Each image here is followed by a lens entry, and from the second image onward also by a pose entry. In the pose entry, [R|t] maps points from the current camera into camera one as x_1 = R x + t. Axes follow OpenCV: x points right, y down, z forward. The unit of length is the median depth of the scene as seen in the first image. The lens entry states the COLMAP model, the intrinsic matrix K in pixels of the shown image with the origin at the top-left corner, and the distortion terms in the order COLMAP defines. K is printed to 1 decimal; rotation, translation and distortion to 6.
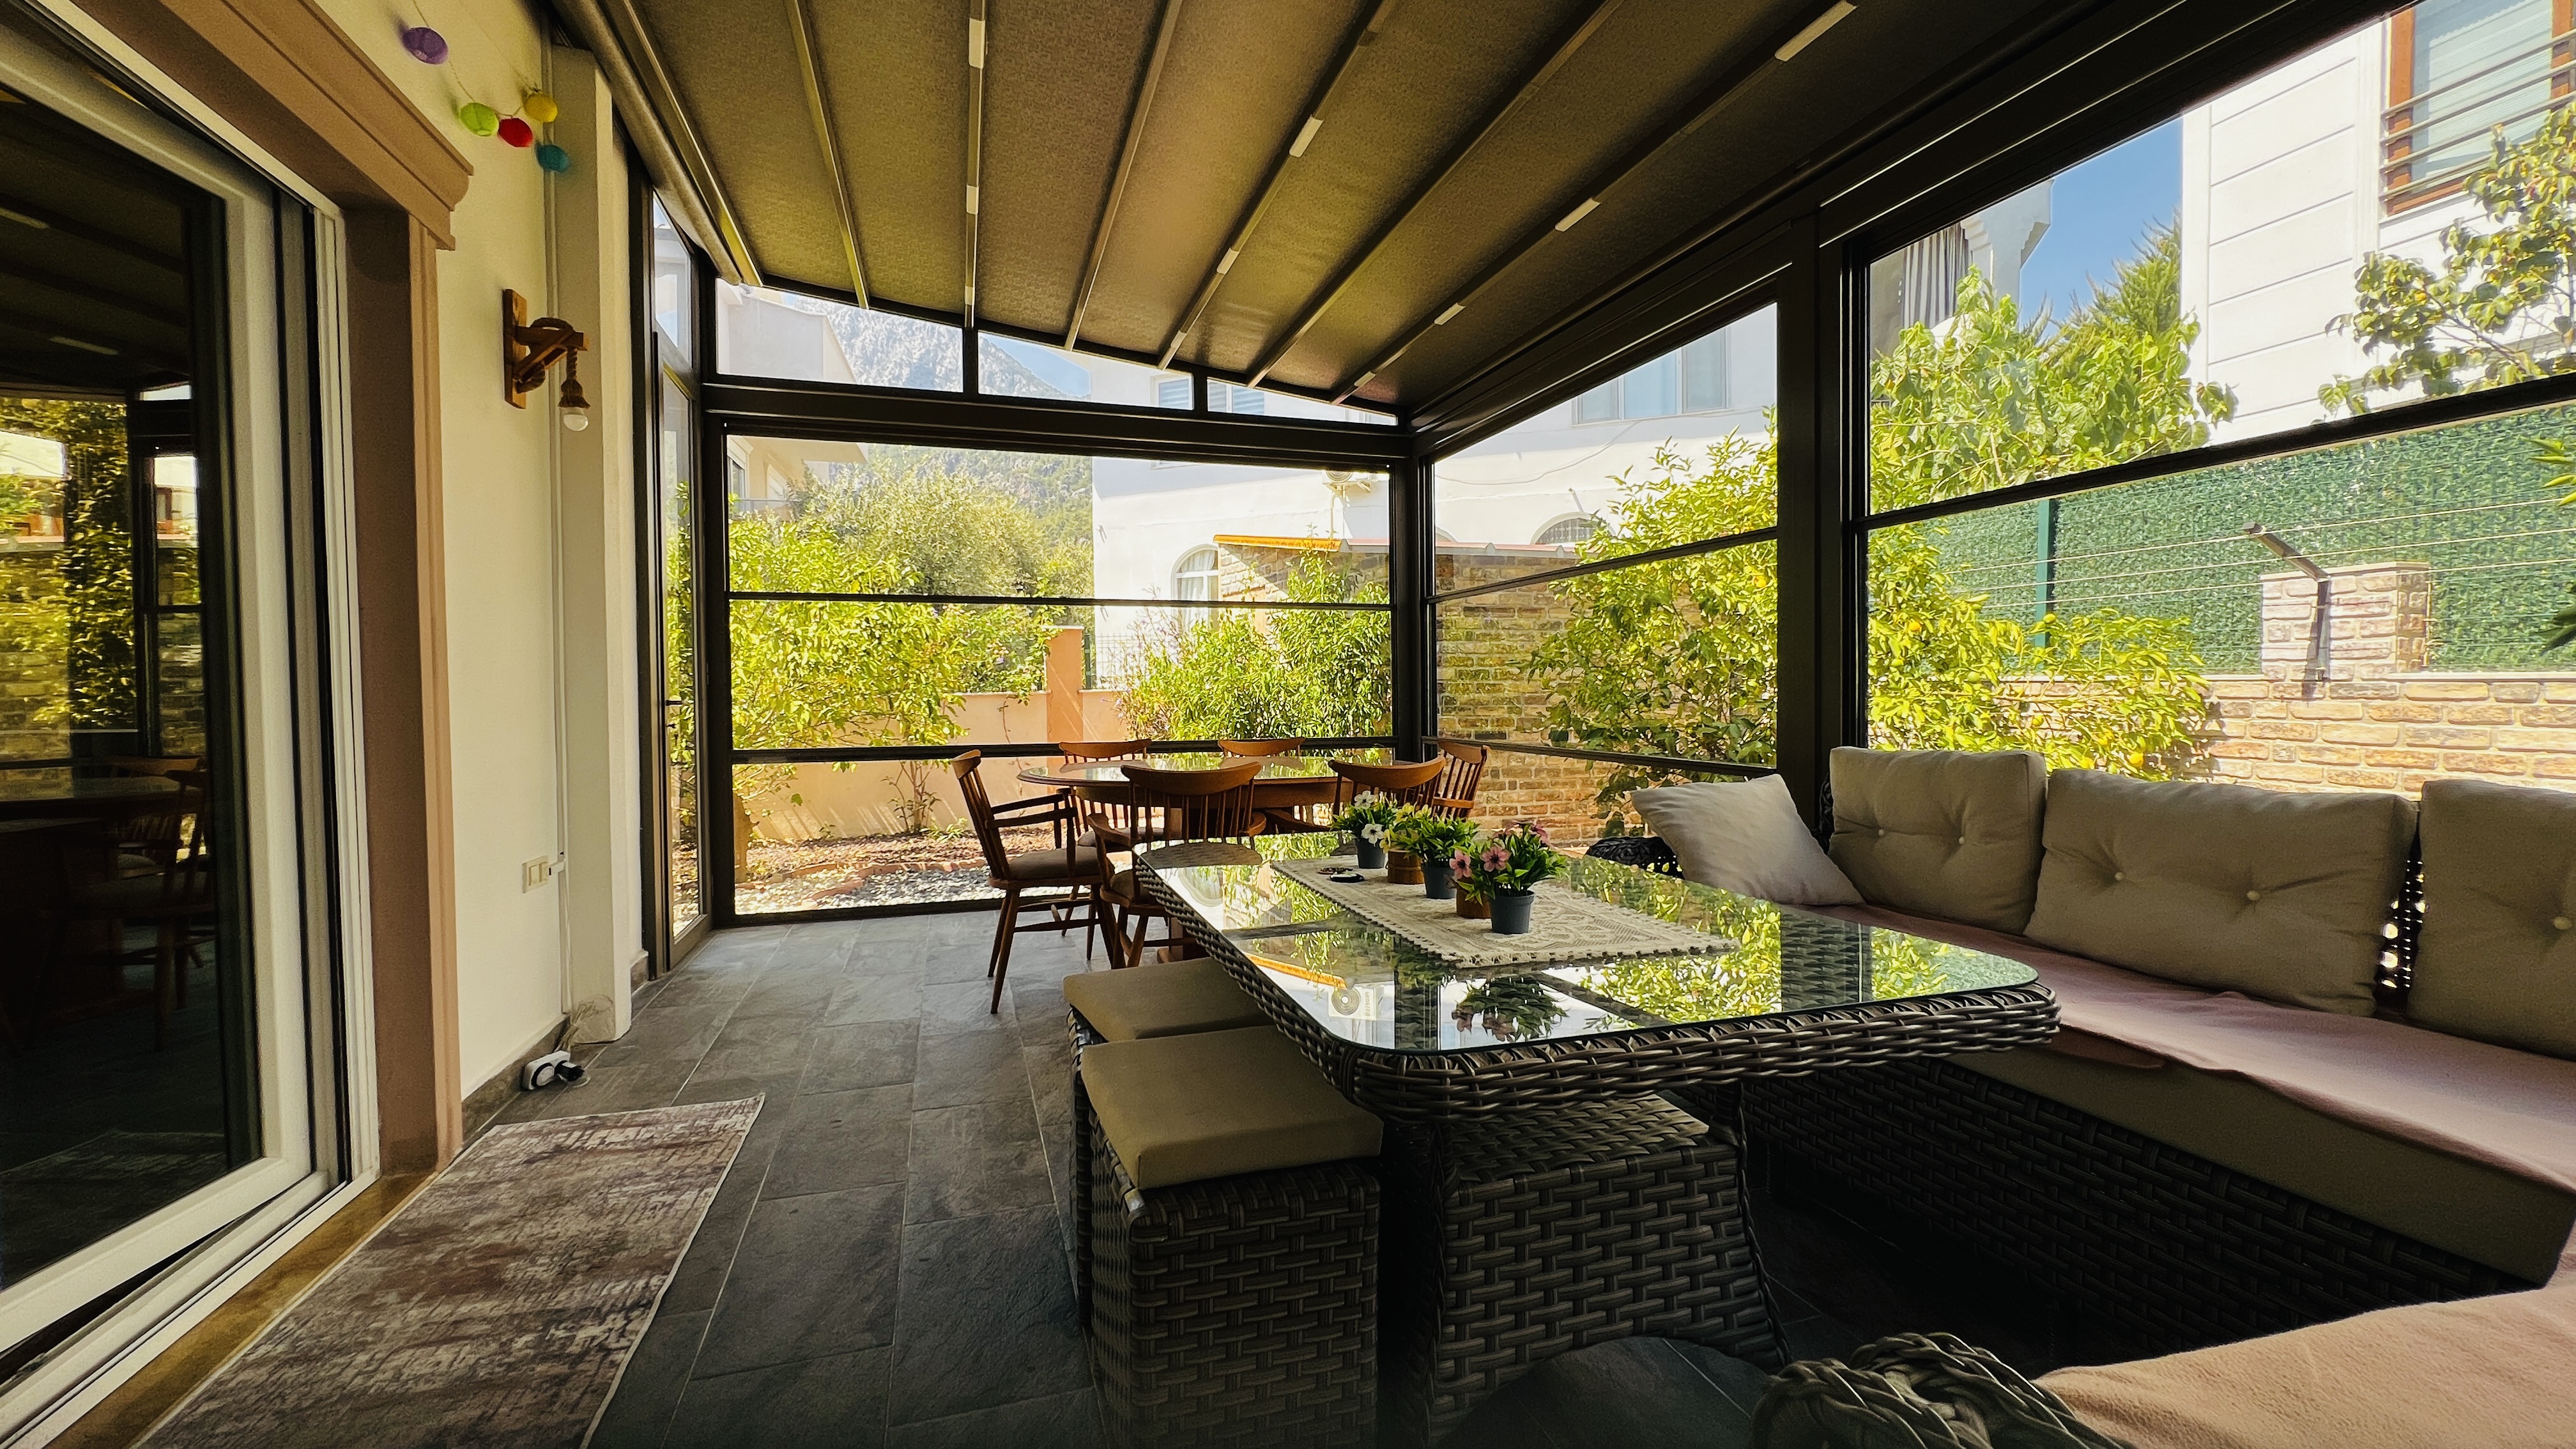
lens RADIAL K [[1038.2, 0, 1283.6], [0, 1038.2, 717.2], [0, 0, 1]] dist [-0.002694, -0.000022]
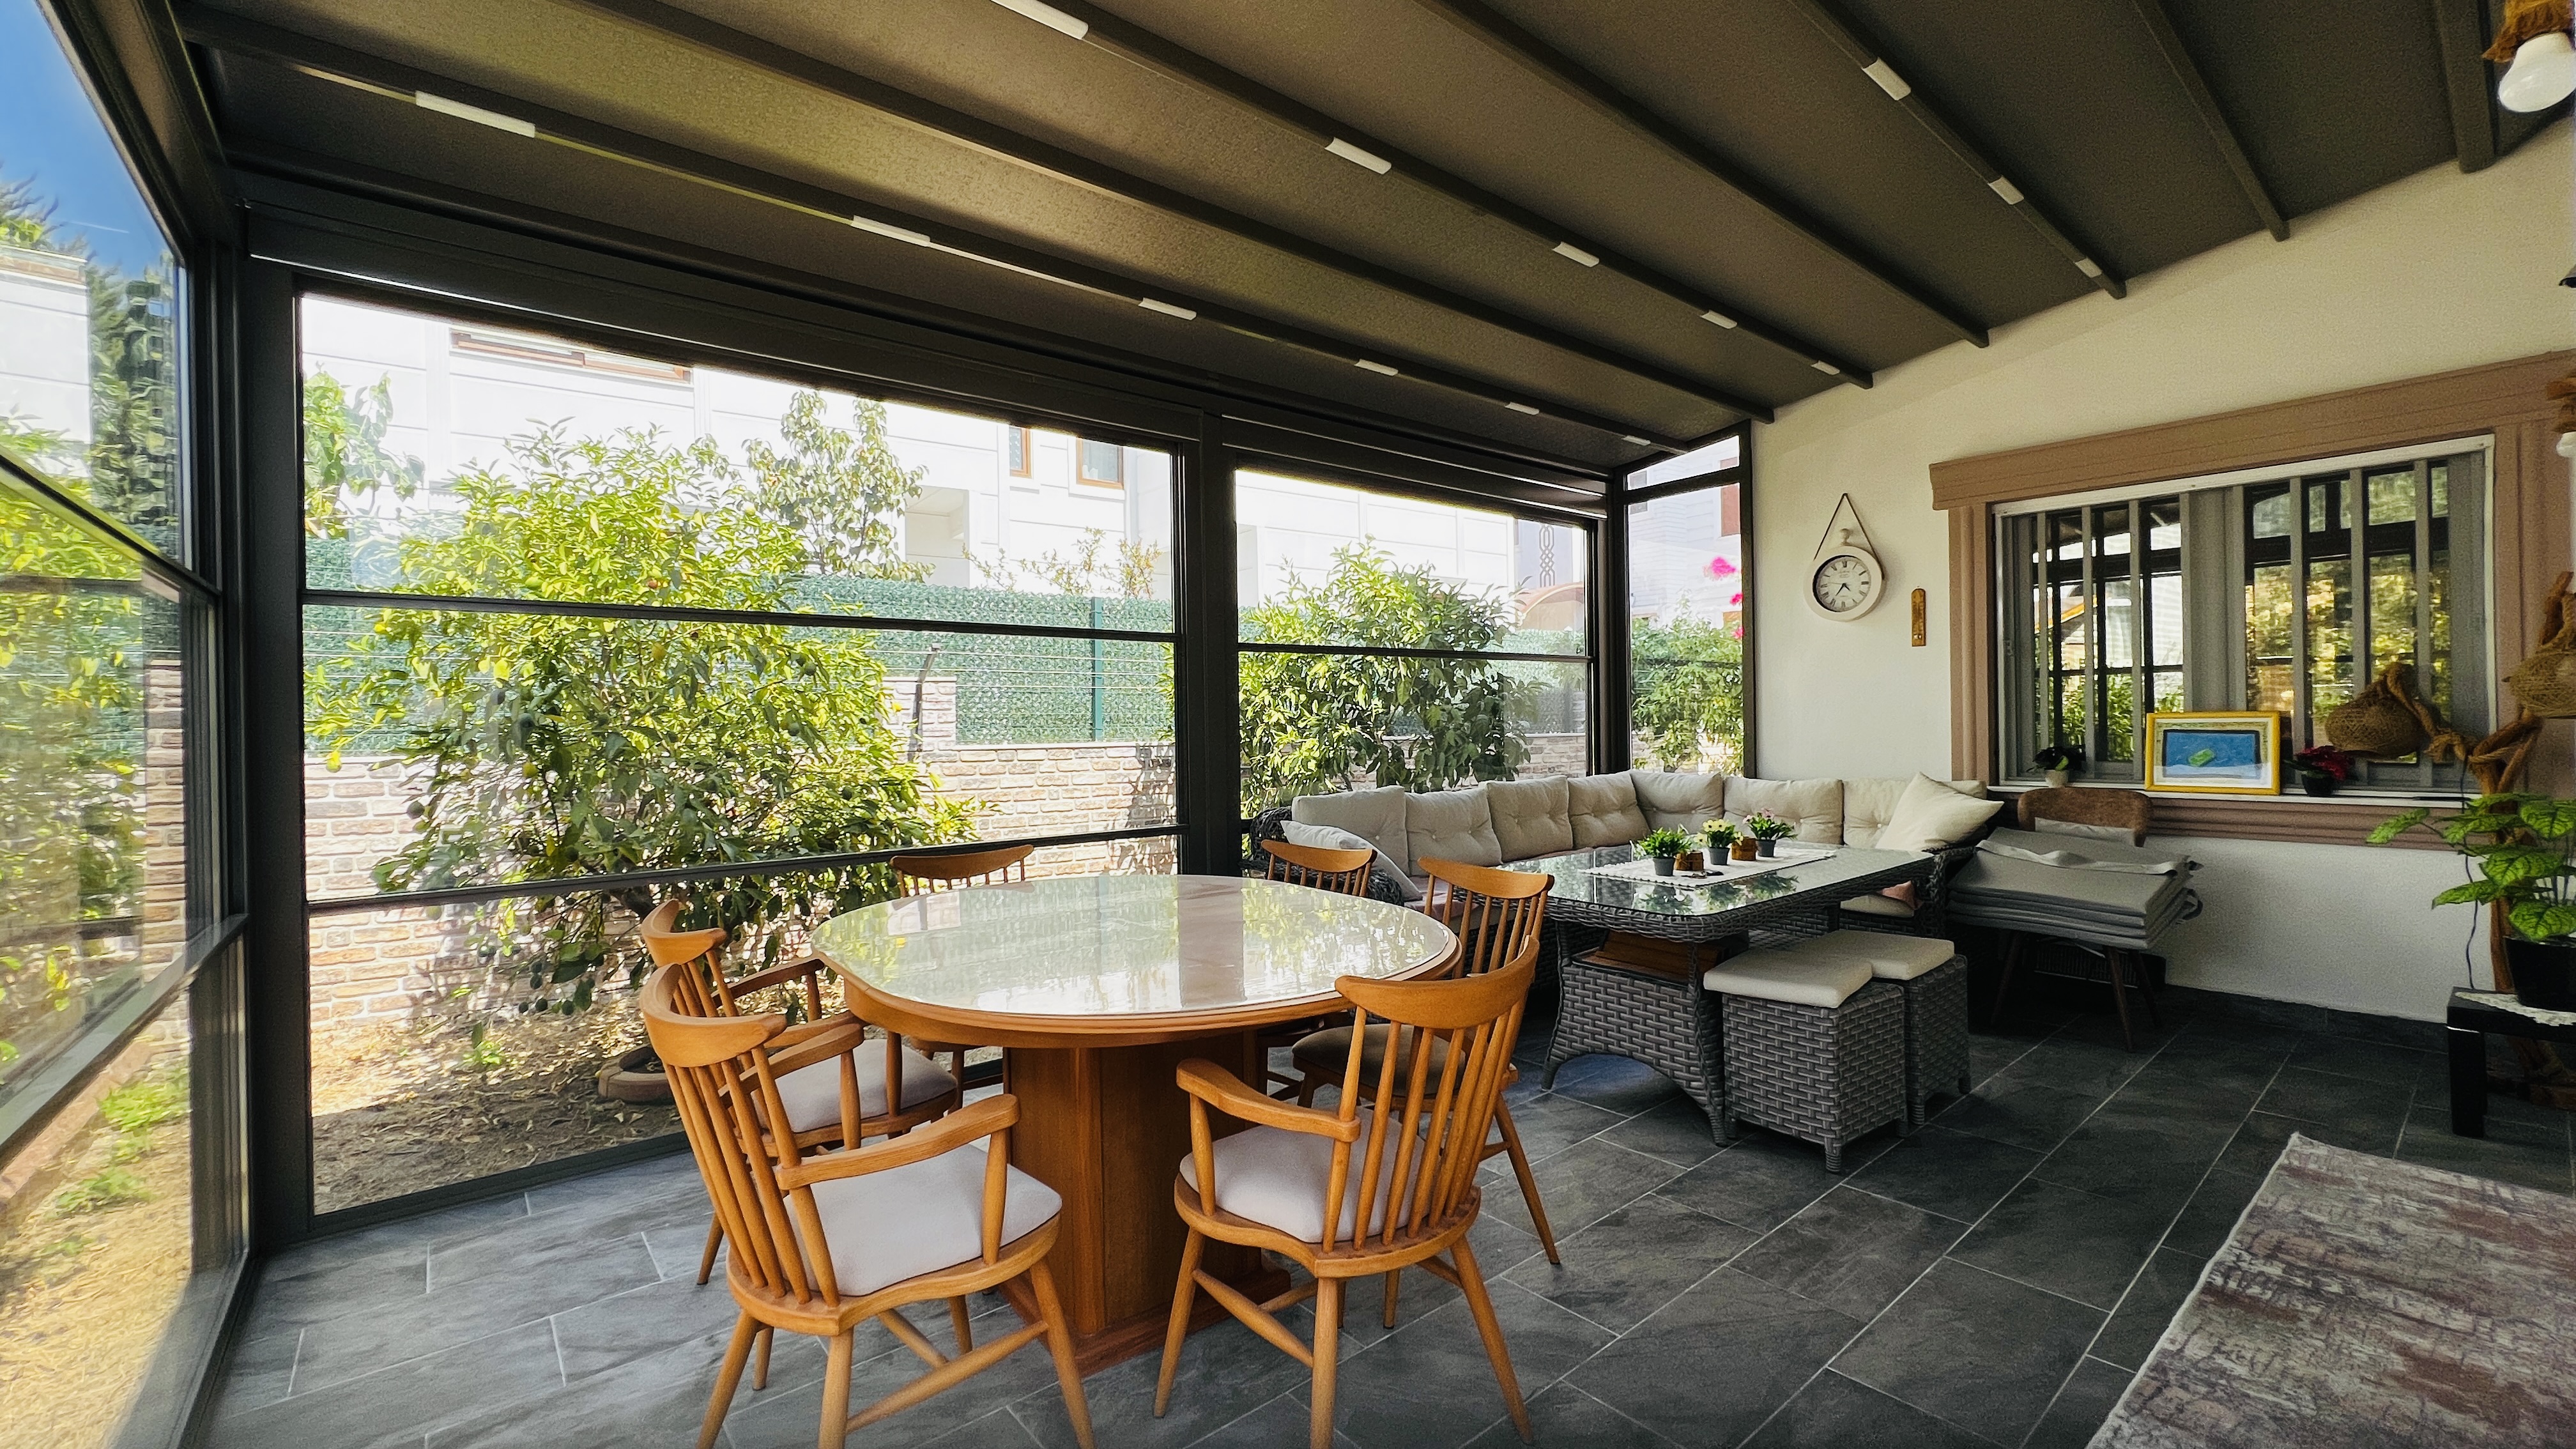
lens RADIAL K [[1038.2, 0, 1281.5], [0, 1038.2, 722.6], [0, 0, 1]] dist [-0.002694, -0.000022]
pose [[-0.374787, 0.013553, 0.927012, -0.736186], [0.048487, 0.998811, 0.005000, -0.074417], [-0.925842, 0.046822, -0.374998, 1.348466]]
